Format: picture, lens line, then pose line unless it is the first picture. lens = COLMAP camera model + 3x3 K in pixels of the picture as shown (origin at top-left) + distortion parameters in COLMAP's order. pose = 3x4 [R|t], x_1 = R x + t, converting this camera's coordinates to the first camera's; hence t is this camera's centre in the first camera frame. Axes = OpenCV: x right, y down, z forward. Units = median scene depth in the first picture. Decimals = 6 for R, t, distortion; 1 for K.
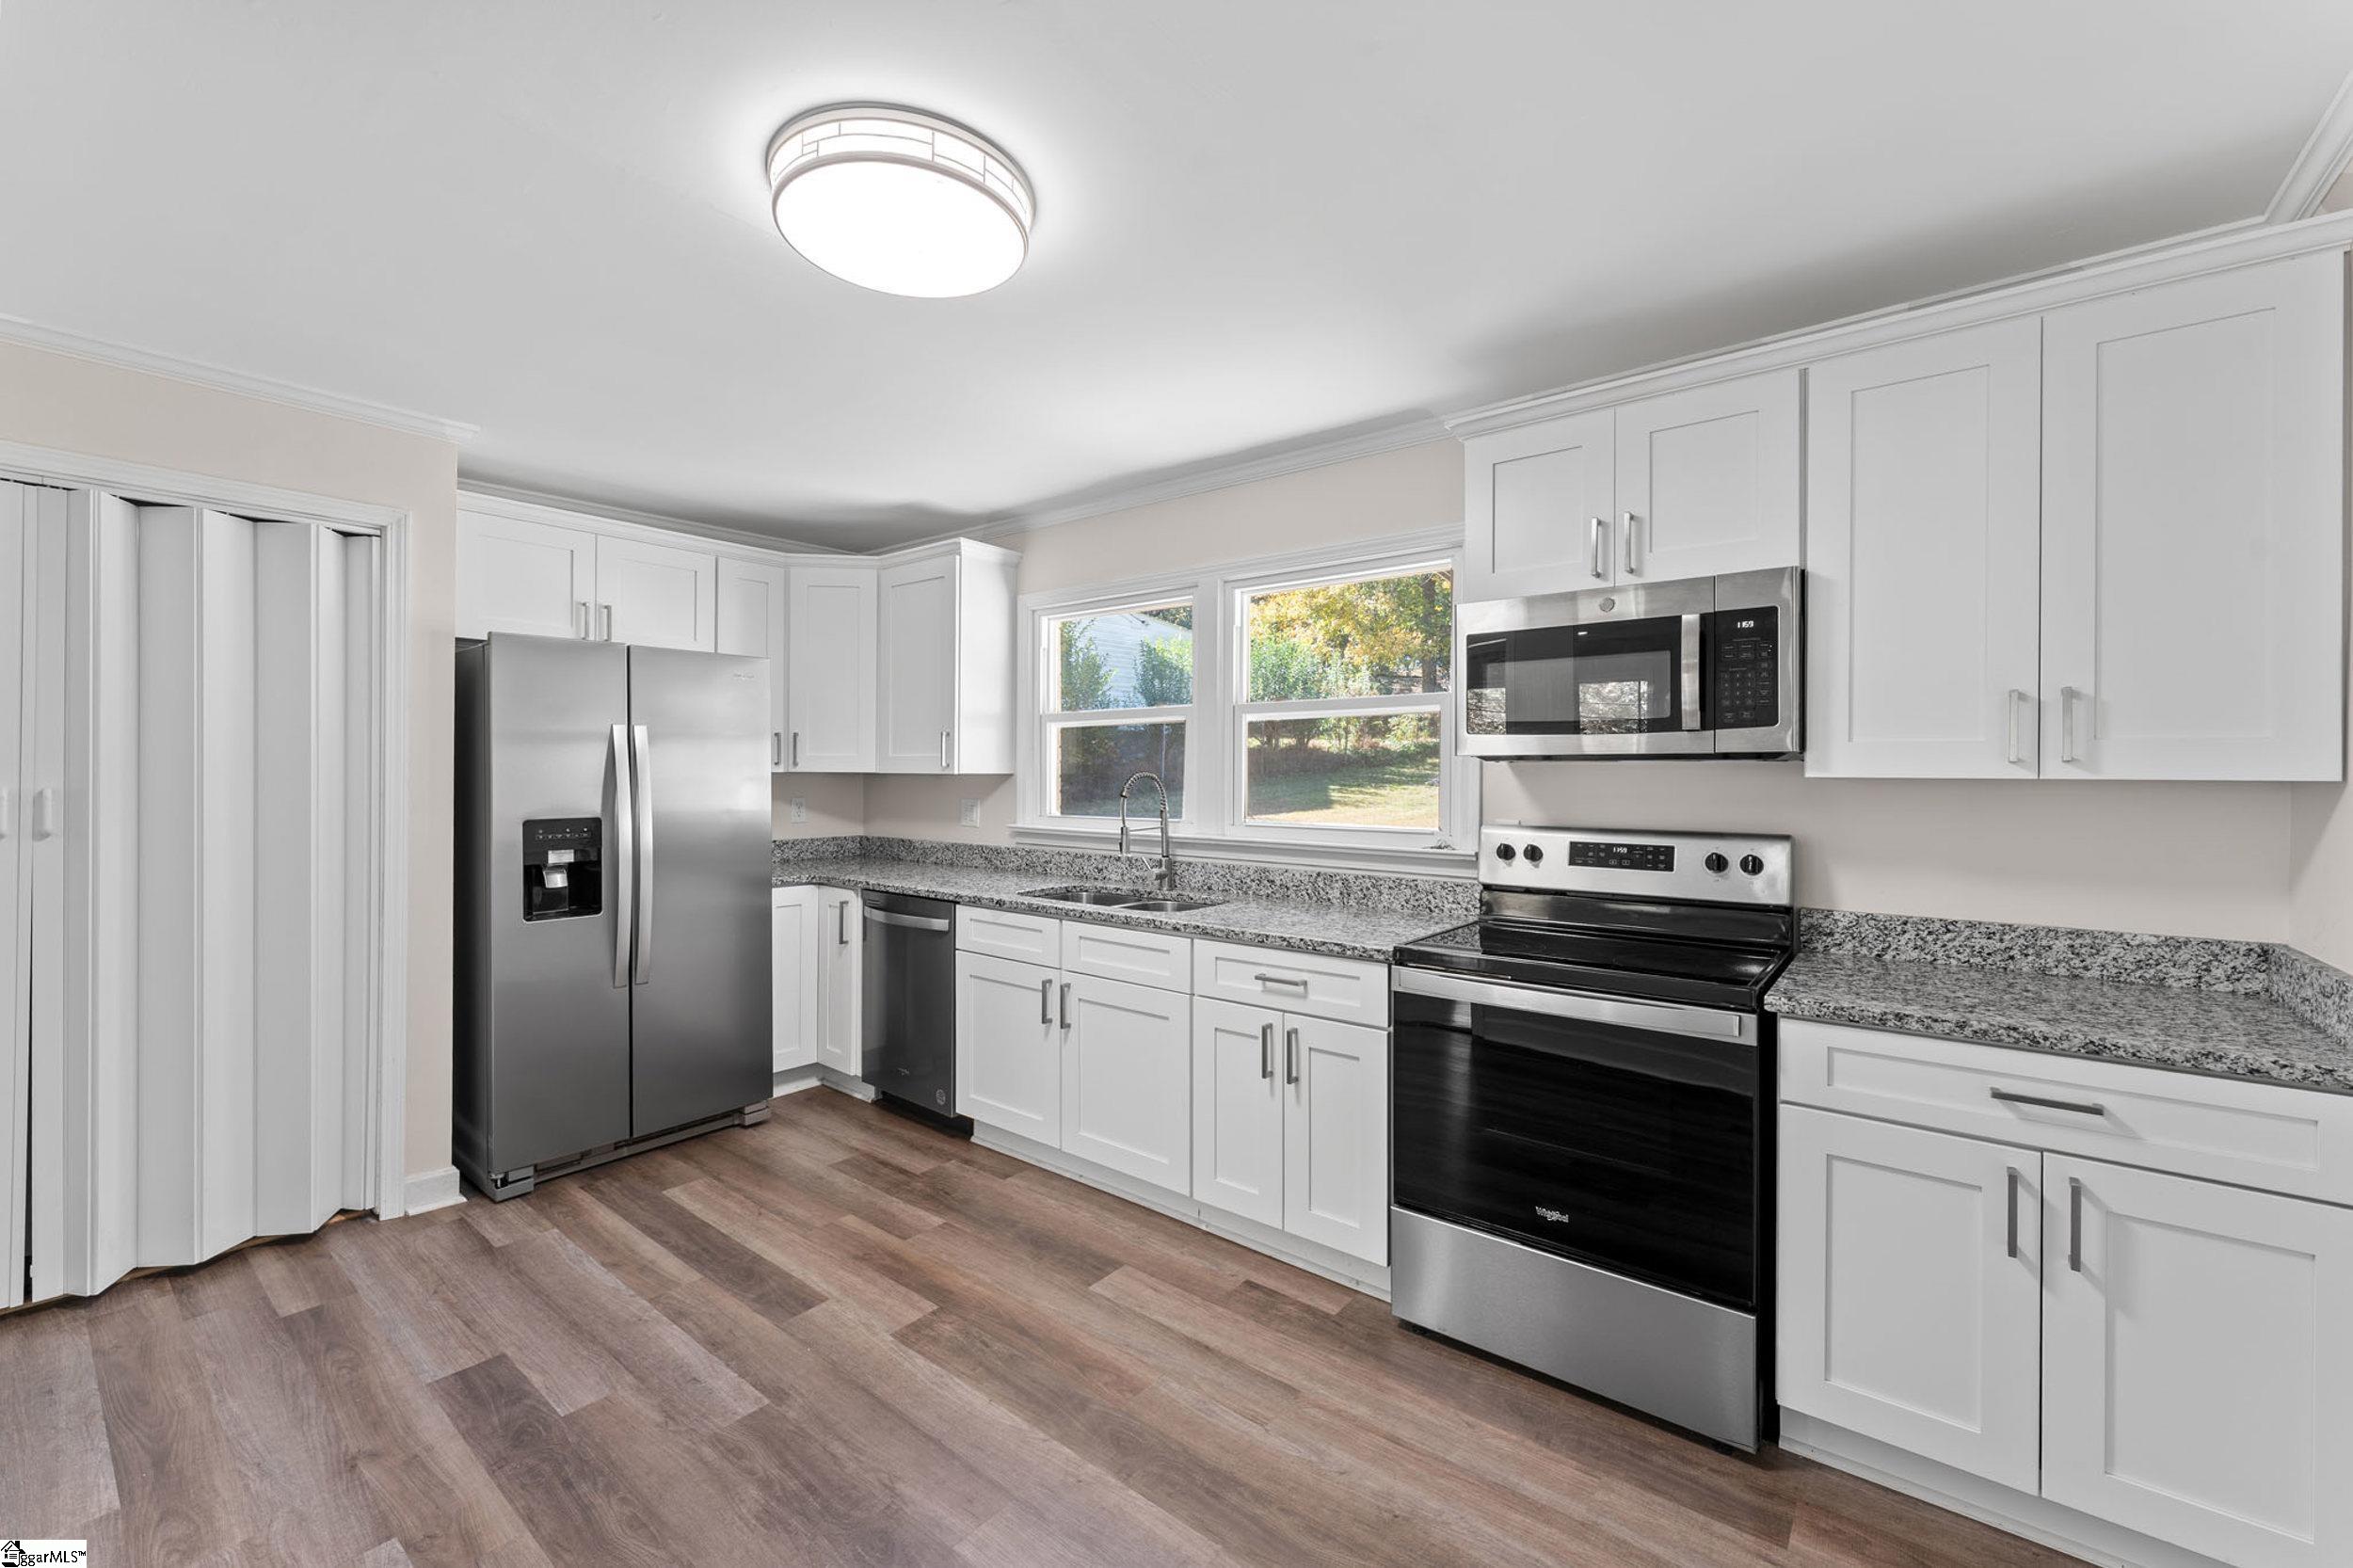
lens RADIAL K [[960.1, 0, 1167.1], [0, 960.1, 774.8], [0, 0, 1]] dist [0.001574, 0.000011]
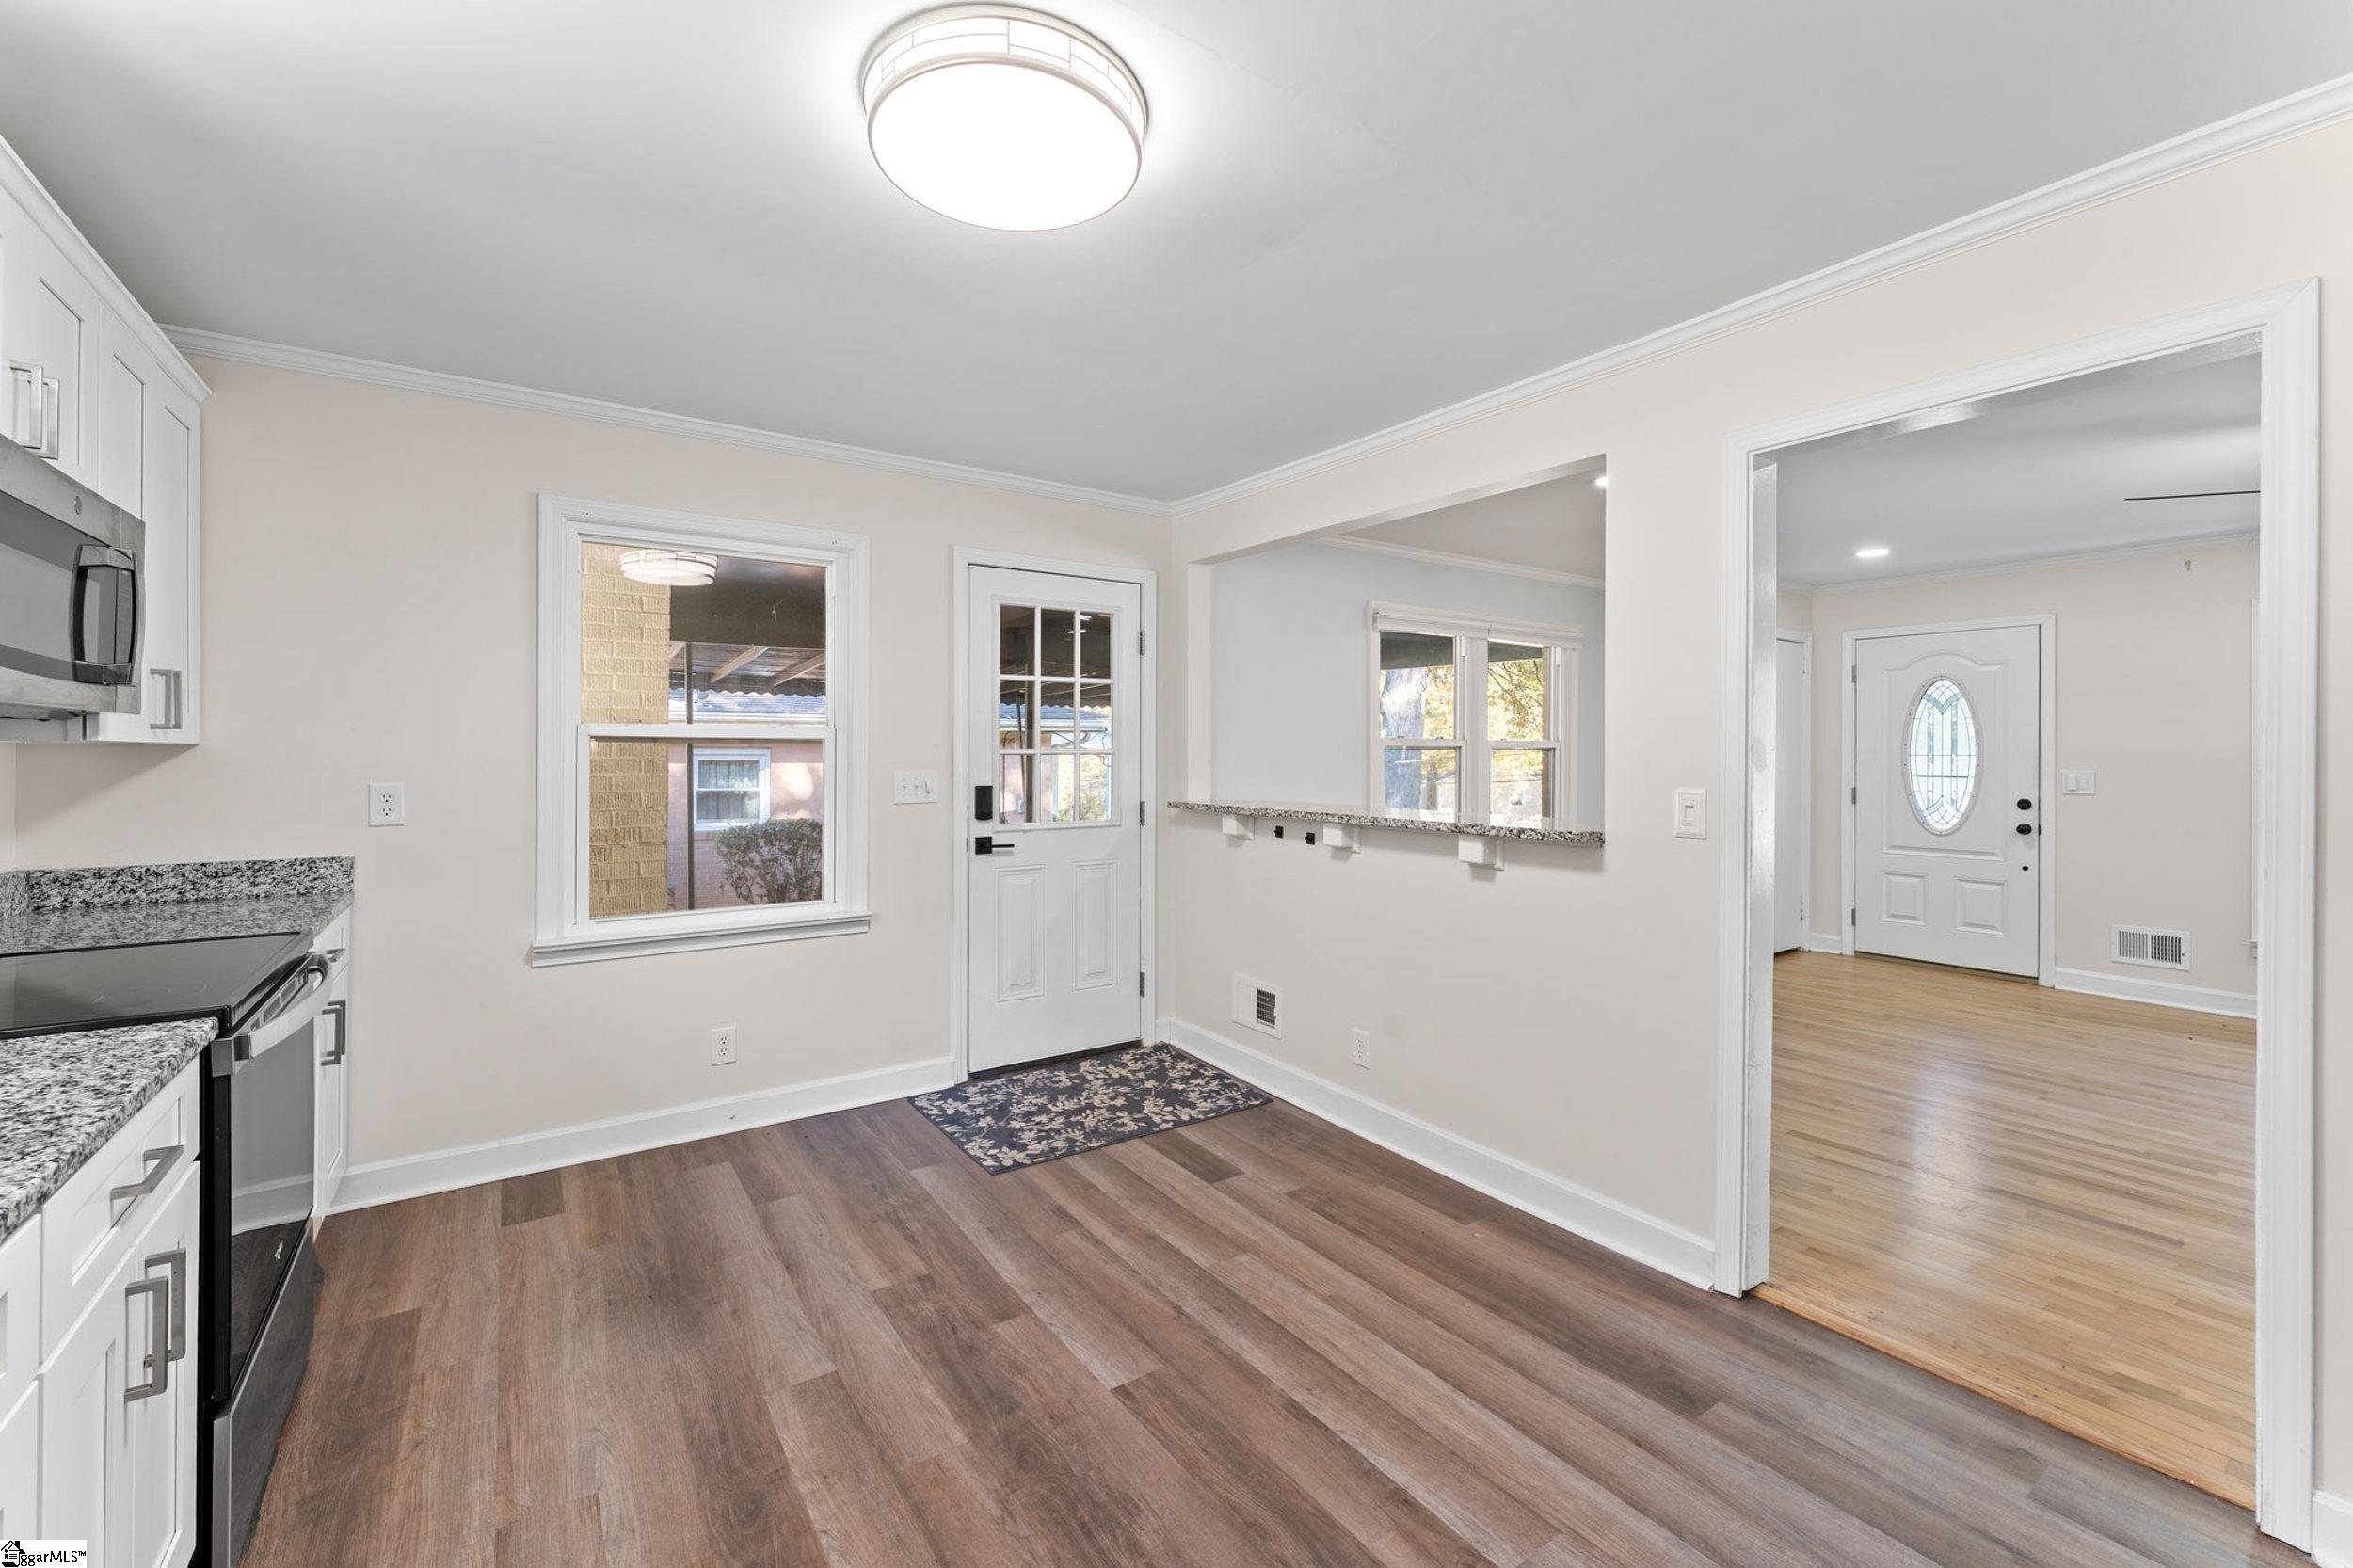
lens RADIAL K [[964.5, 0, 1178.5], [0, 964.5, 749.5], [0, 0, 1]] dist [0.002063, 0.000224]
pose [[-0.961266, -0.006797, 0.275538, -0.499007], [-0.007480, 0.999971, -0.001427, 0.003694], [-0.275520, -0.003433, -0.961289, 1.321418]]
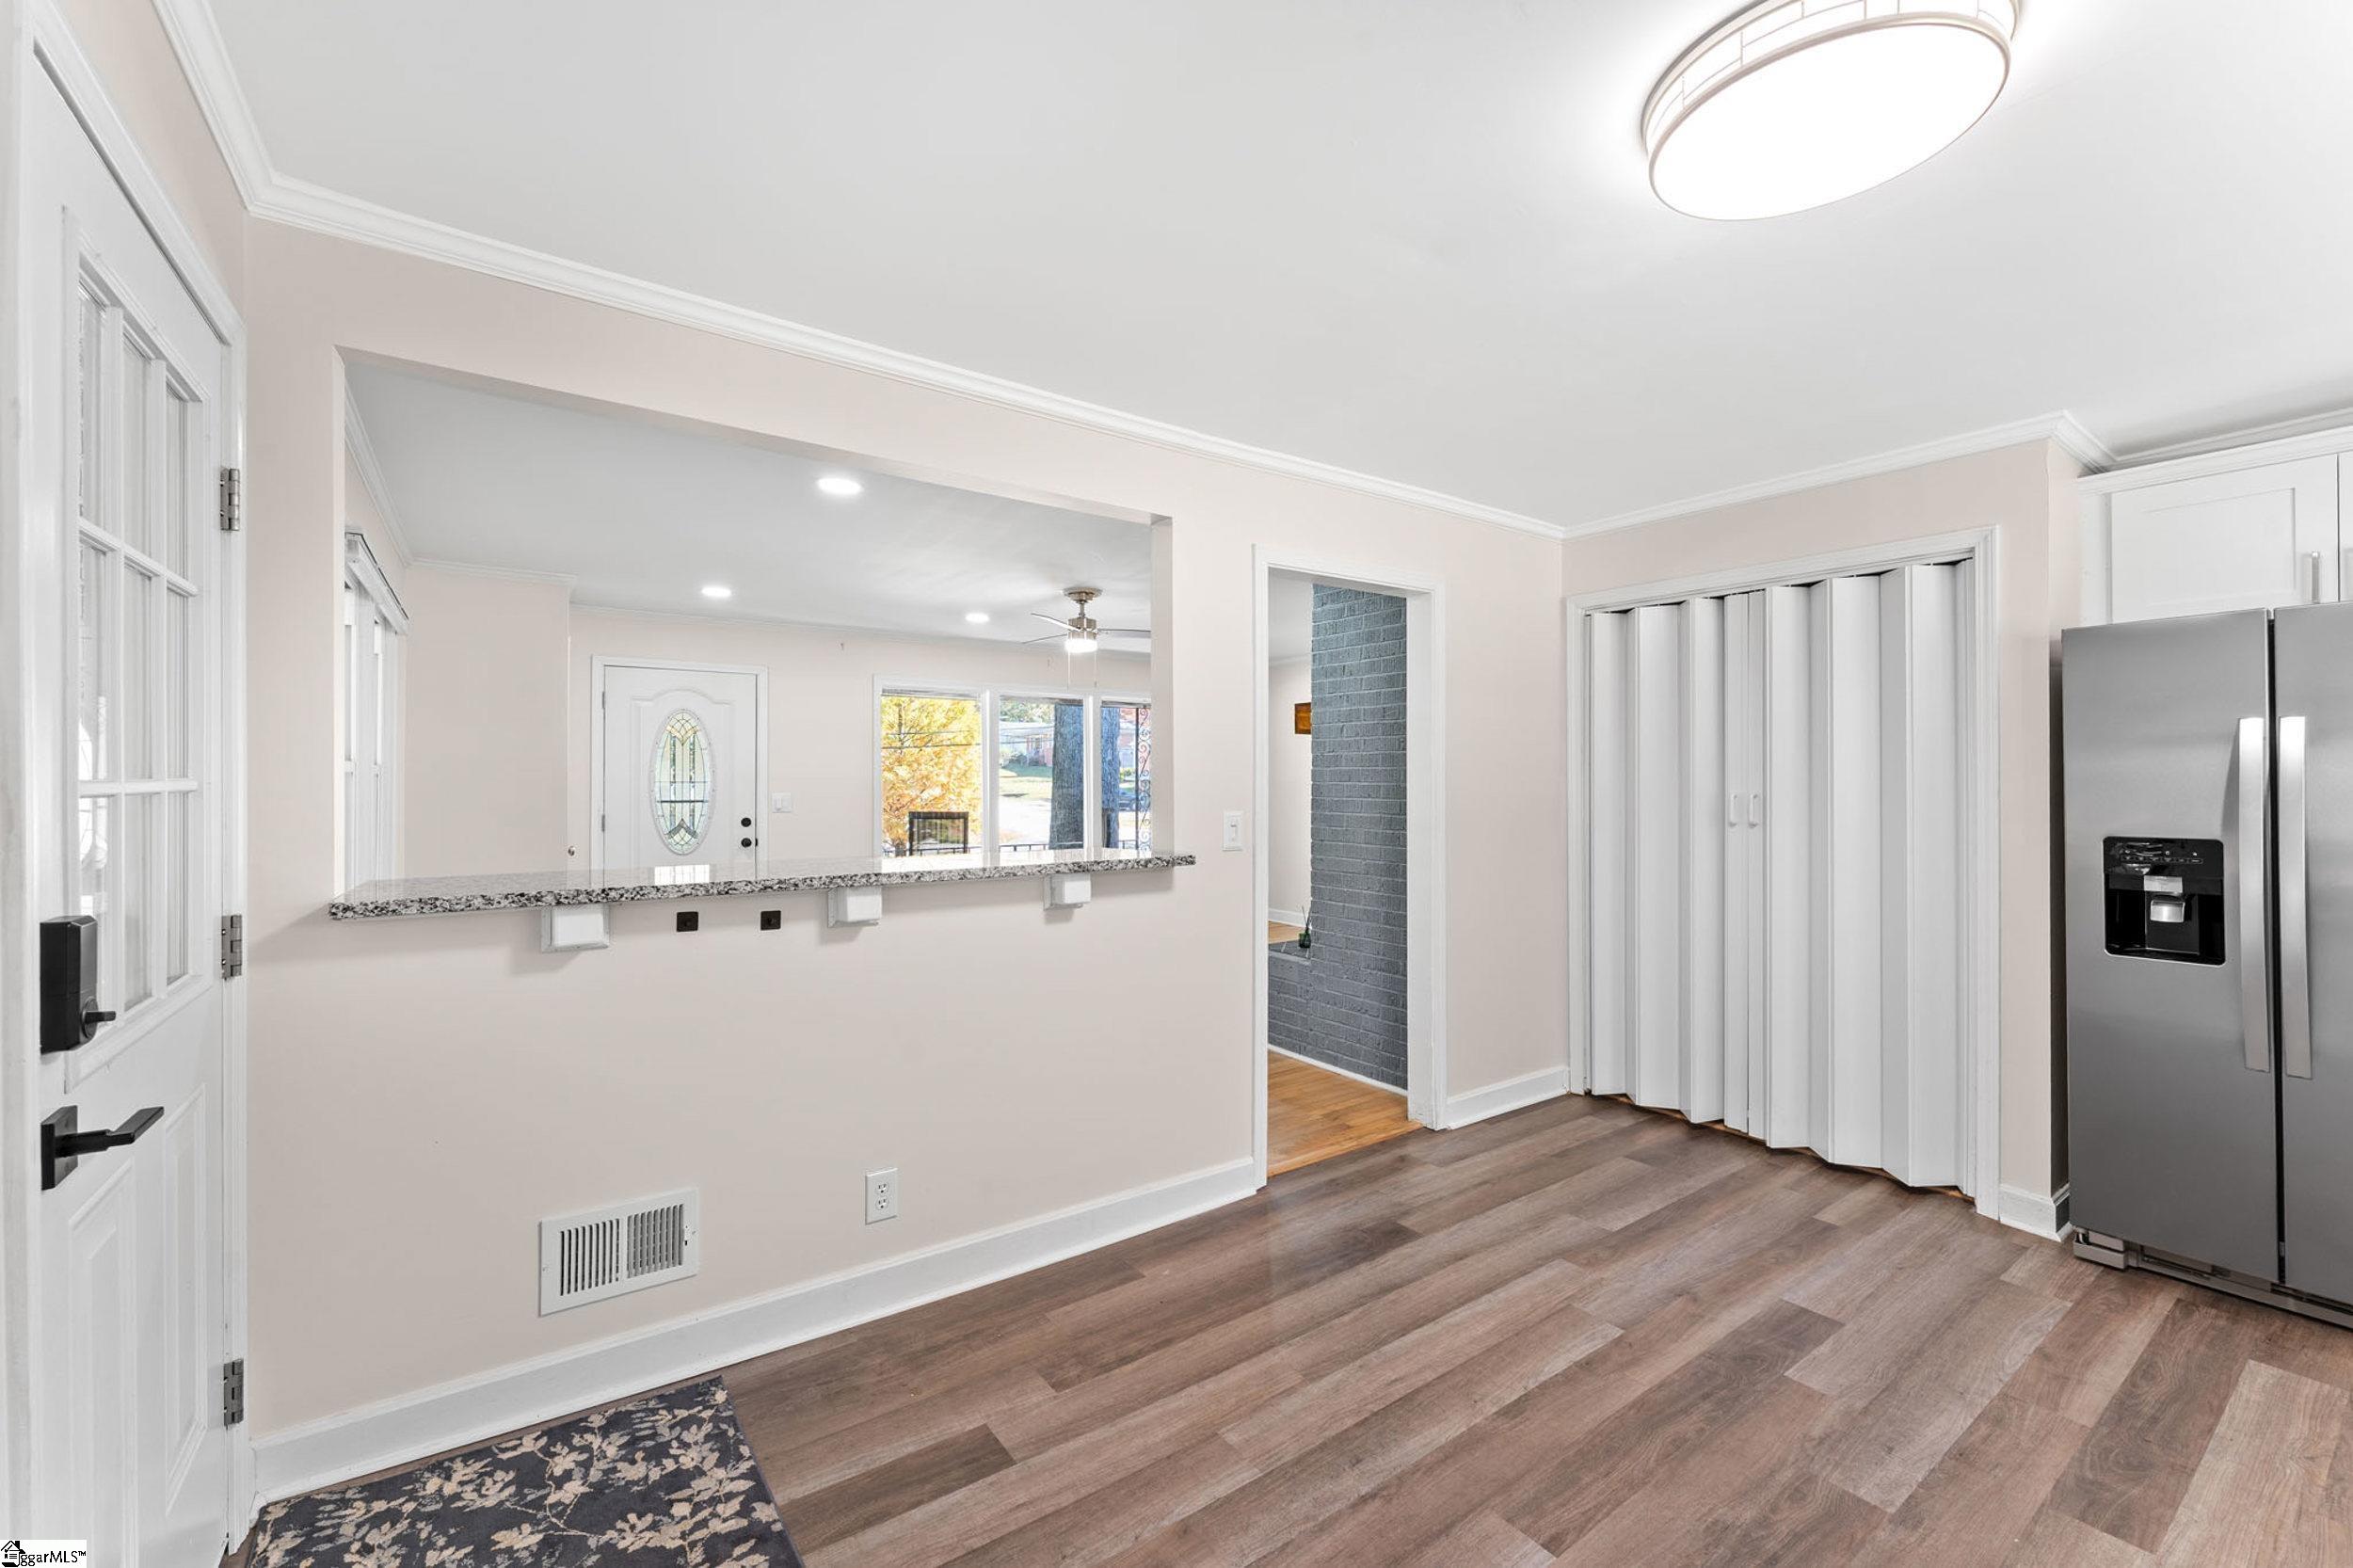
lens RADIAL K [[960.1, 0, 1167.1], [0, 960.1, 774.8], [0, 0, 1]] dist [0.001574, 0.000011]
pose [[-0.268004, -0.009922, -0.963367, 0.481428], [-0.003489, 0.999950, -0.009329, 0.002290], [0.963412, 0.000861, -0.268025, 0.489827]]
